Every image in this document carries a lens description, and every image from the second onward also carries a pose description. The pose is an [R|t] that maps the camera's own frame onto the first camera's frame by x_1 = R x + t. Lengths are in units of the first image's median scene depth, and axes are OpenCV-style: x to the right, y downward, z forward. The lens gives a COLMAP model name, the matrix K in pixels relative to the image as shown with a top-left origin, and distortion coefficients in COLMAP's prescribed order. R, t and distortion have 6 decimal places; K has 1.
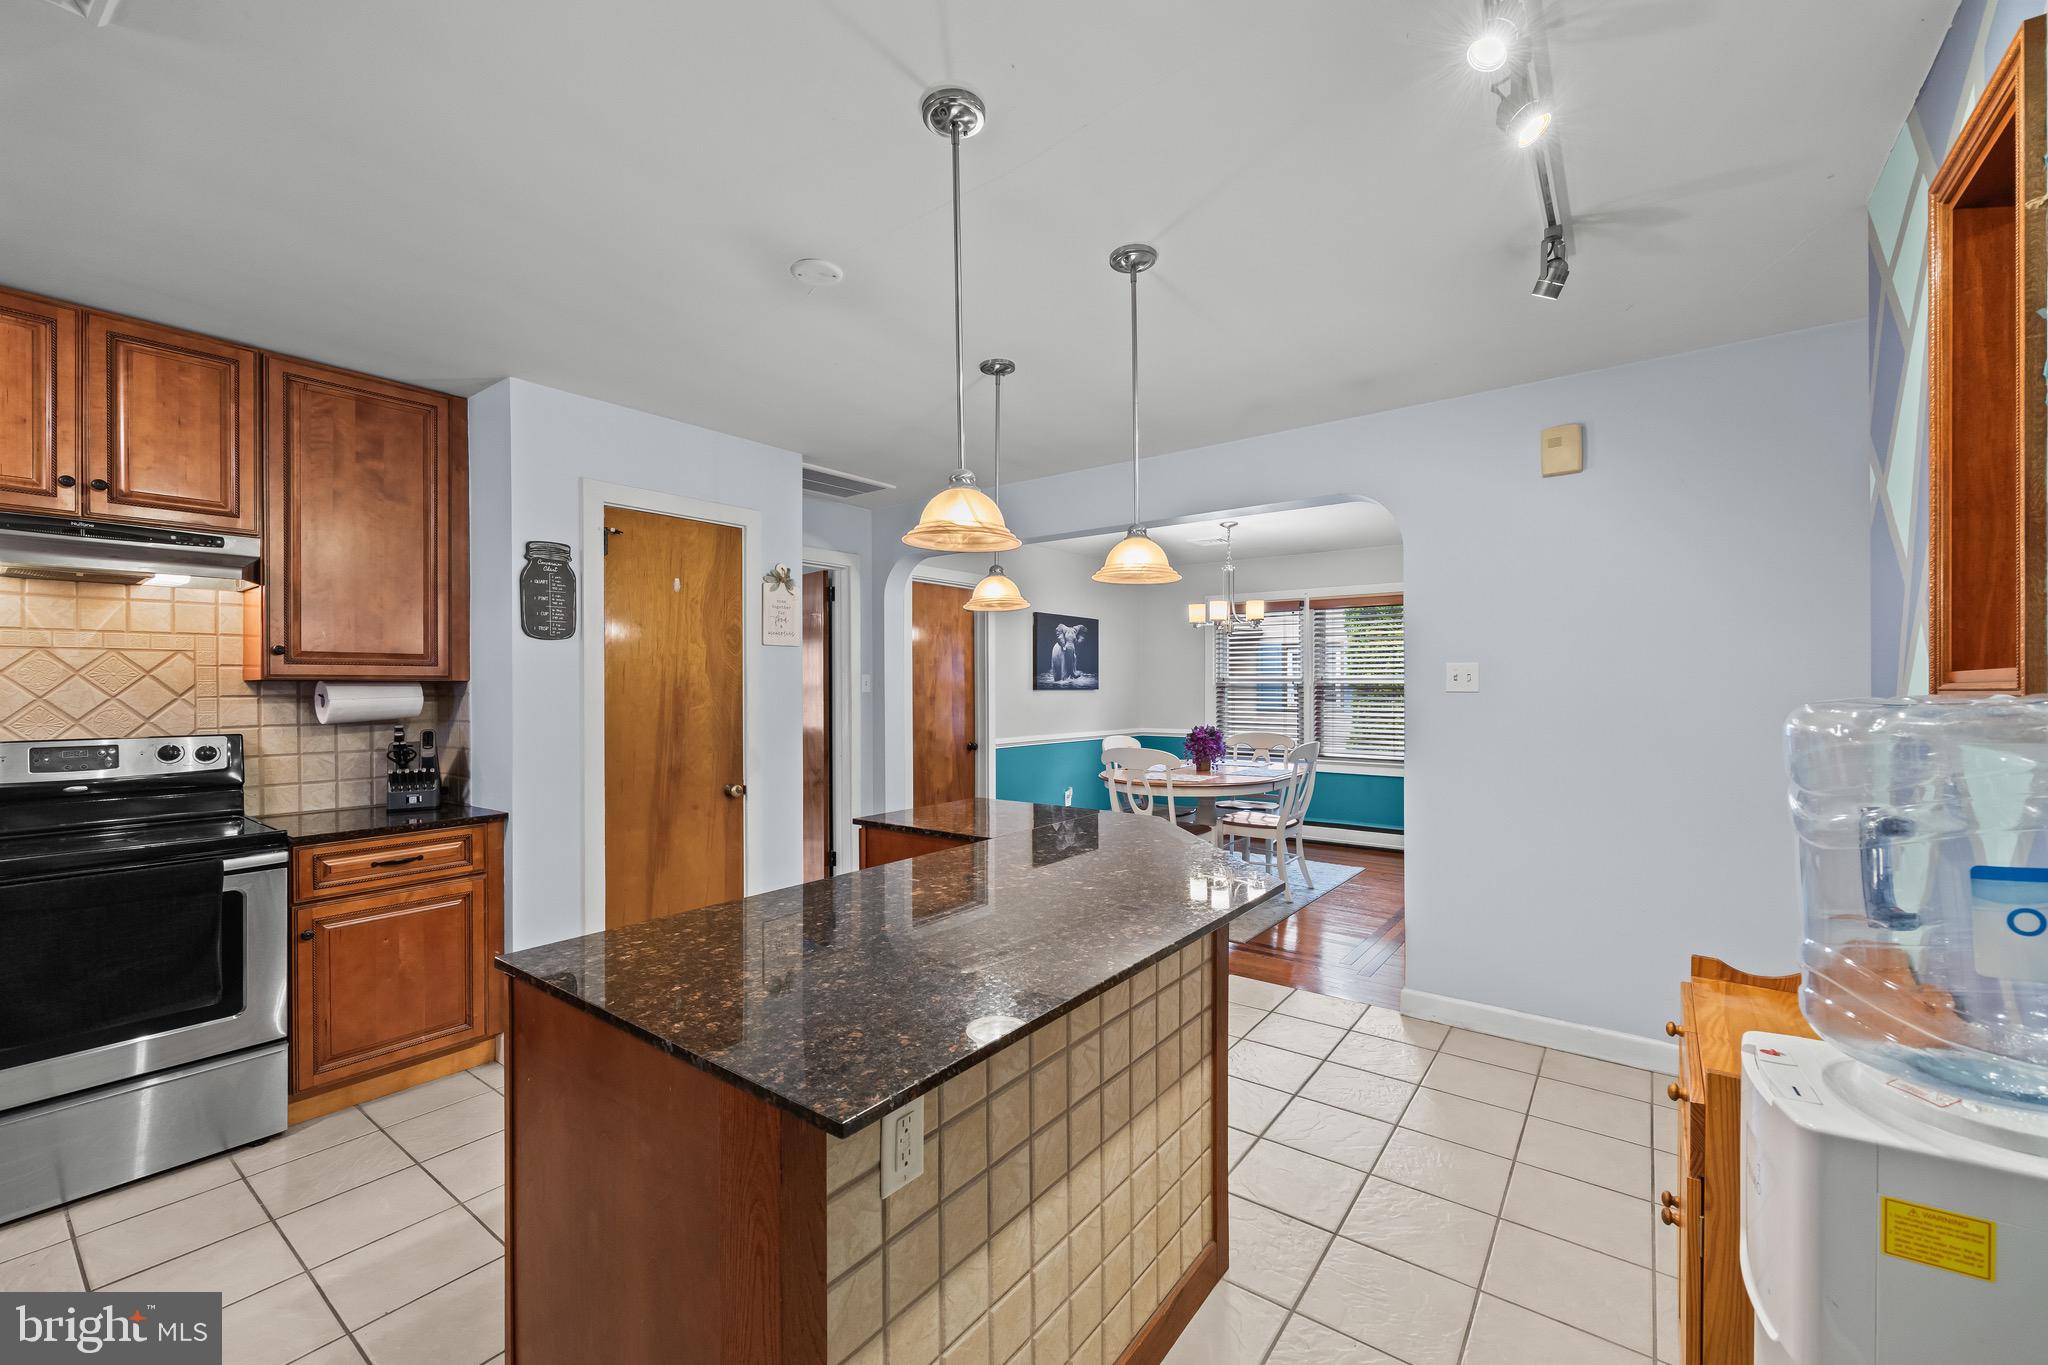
lens RADIAL K [[844.7, 0, 1006.6], [0, 844.7, 682.1], [0, 0, 1]] dist [0.003877, 0.002397]
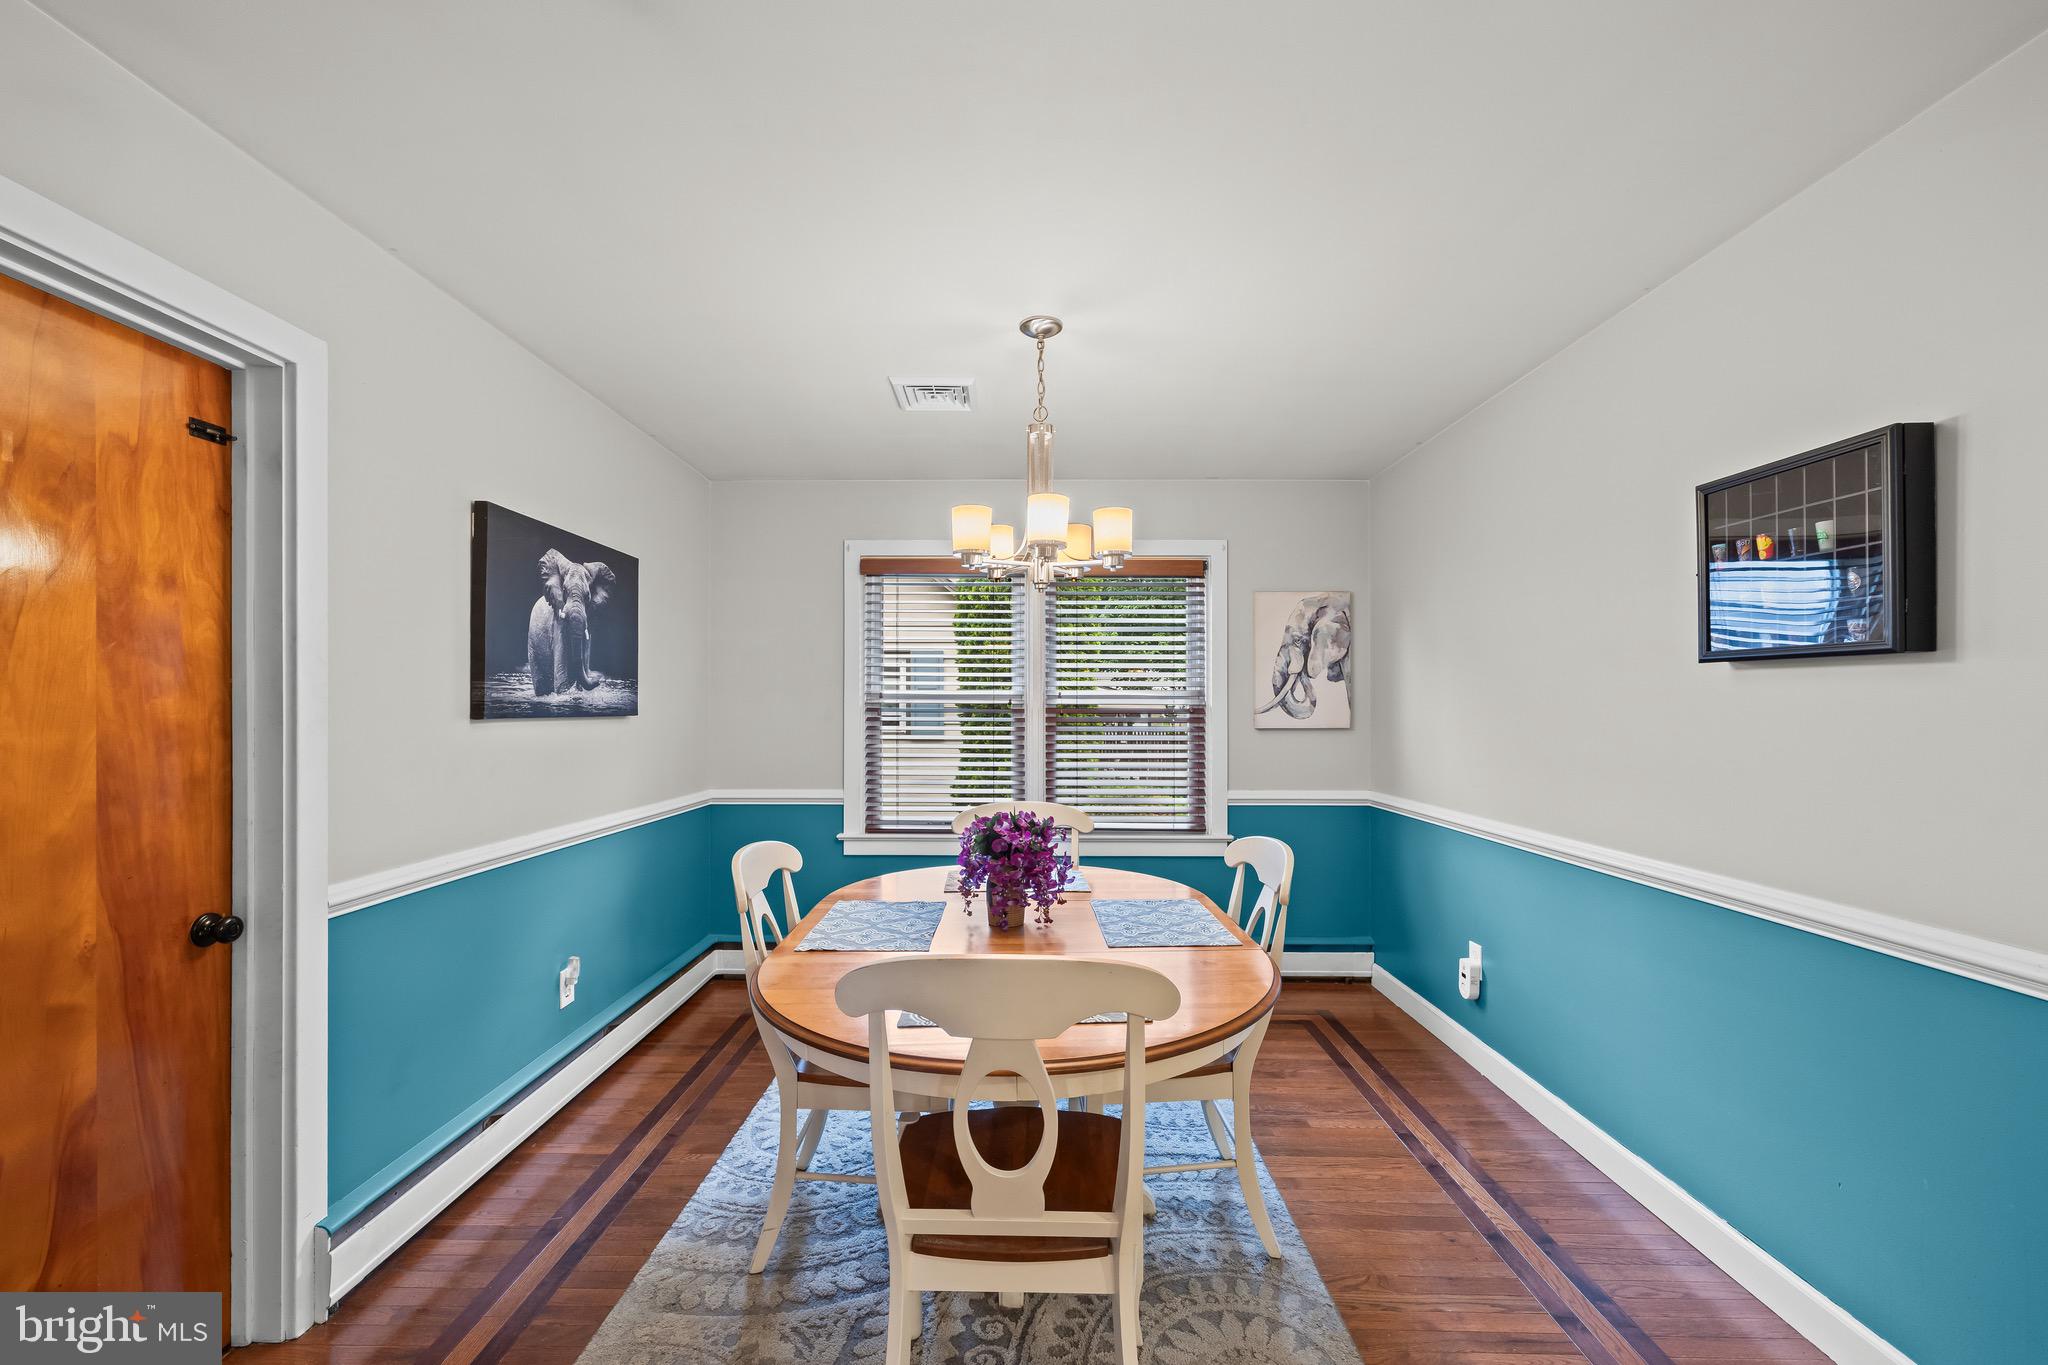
lens RADIAL K [[844.7, 0, 1041.9], [0, 844.7, 704.6], [0, 0, 1]] dist [0.003877, 0.002397]
pose [[0.785009, 0.002863, 0.619478, -0.000578], [-0.006154, 0.999976, 0.003177, 0.000360], [-0.619454, -0.006306, 0.785007, 0.548753]]
